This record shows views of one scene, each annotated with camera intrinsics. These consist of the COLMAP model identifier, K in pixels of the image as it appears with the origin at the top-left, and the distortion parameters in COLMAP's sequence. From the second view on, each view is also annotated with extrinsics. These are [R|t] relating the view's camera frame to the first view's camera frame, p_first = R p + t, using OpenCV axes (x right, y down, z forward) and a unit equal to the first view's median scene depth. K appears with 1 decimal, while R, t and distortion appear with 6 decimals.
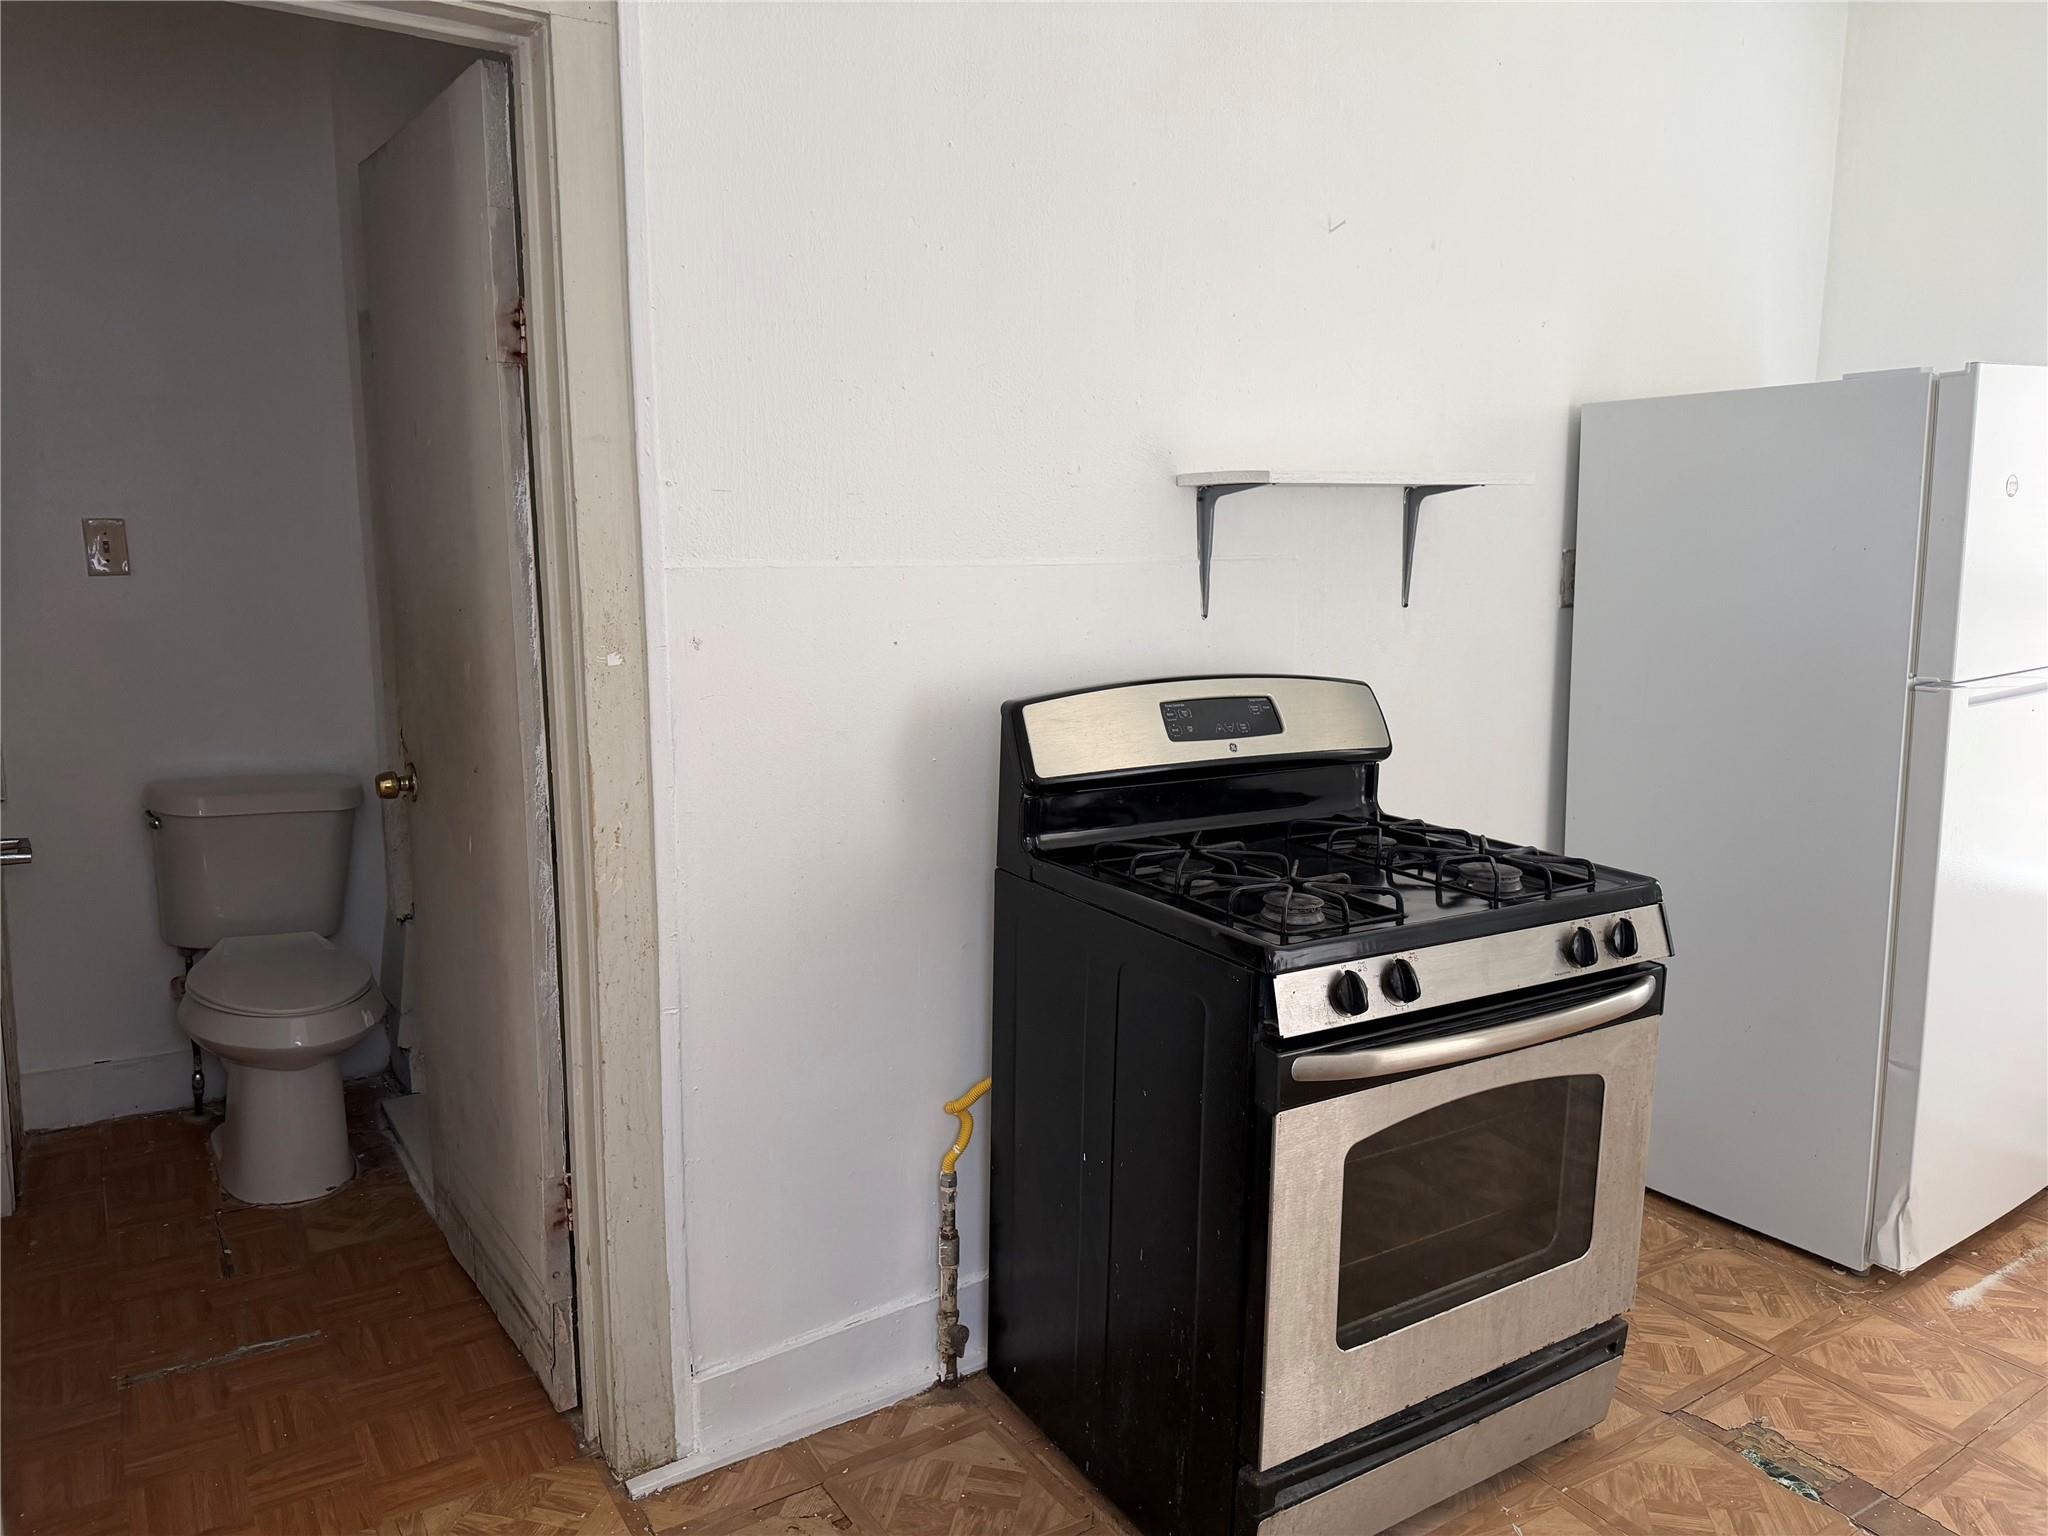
lens RADIAL K [[1473.3, 0, 1024.0], [0, 1473.3, 768.0], [0, 0, 1]] dist [0.027299, -0.001111]
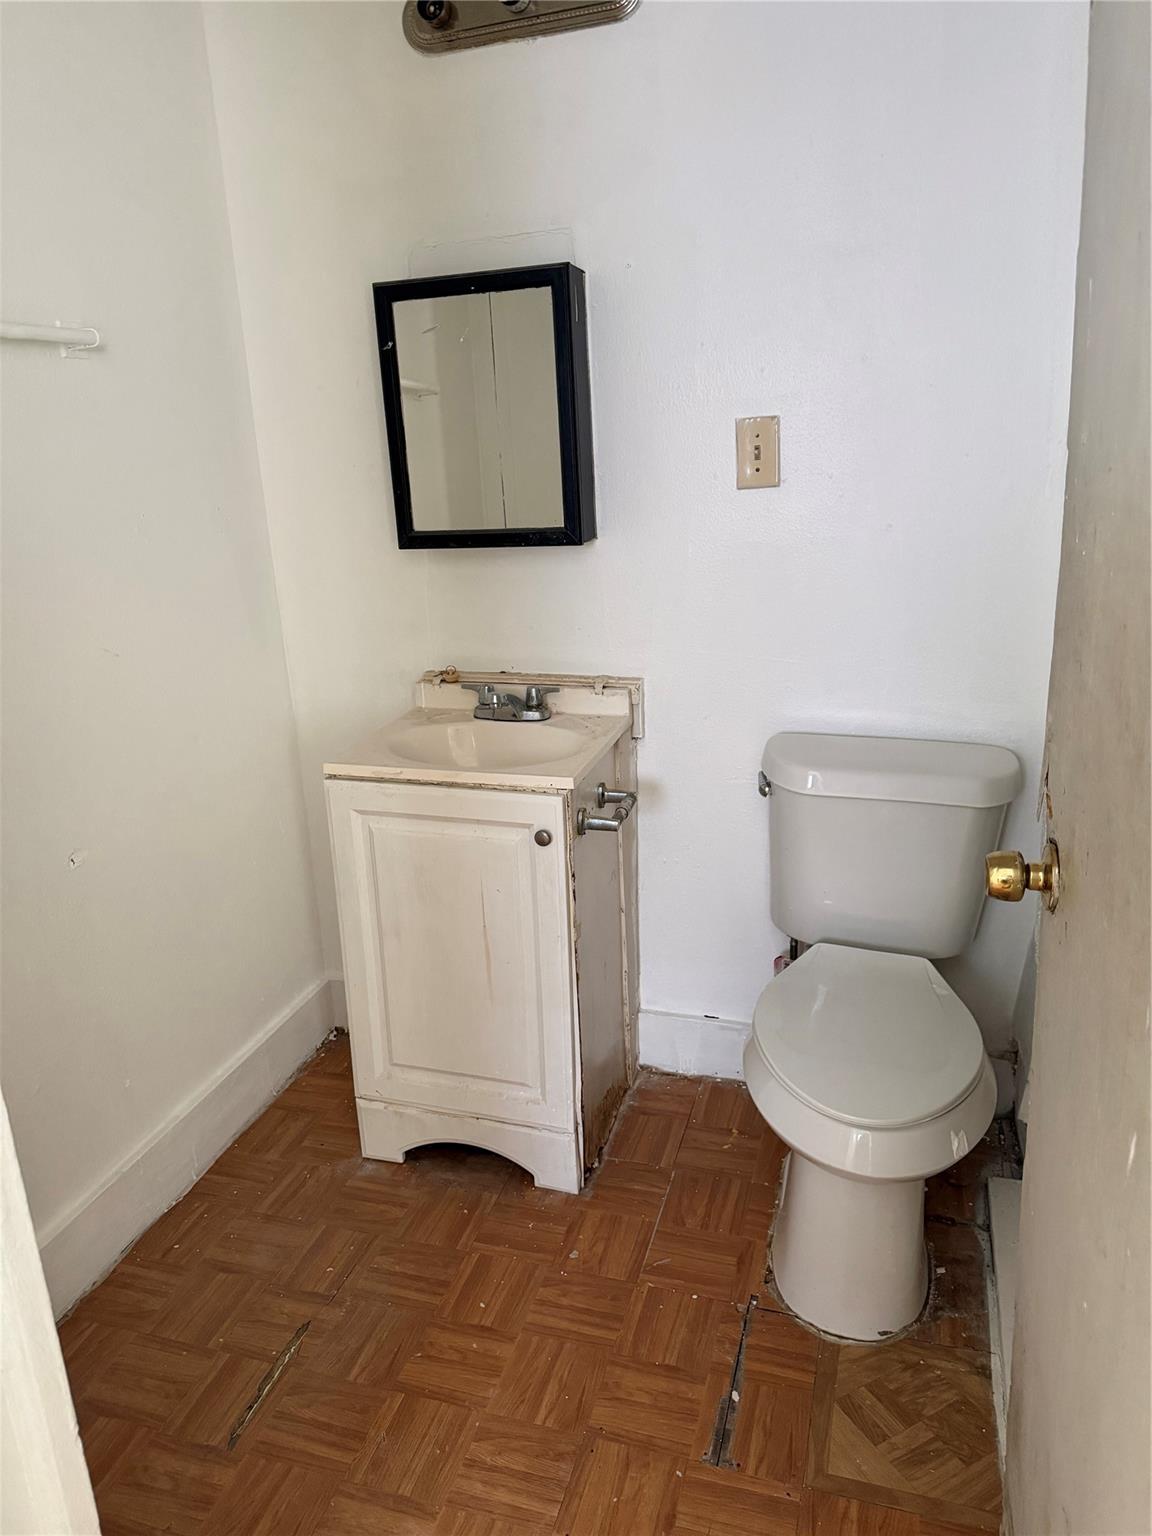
lens RADIAL K [[1050.3, 0, 575.1], [0, 1050.3, 724.0], [0, 0, 1]] dist [0.000760, -0.001472]
pose [[0.627312, 0.164340, -0.761230, -0.213989], [-0.073635, 0.985618, 0.152101, -0.082786], [0.775279, -0.039362, 0.630392, 0.559815]]
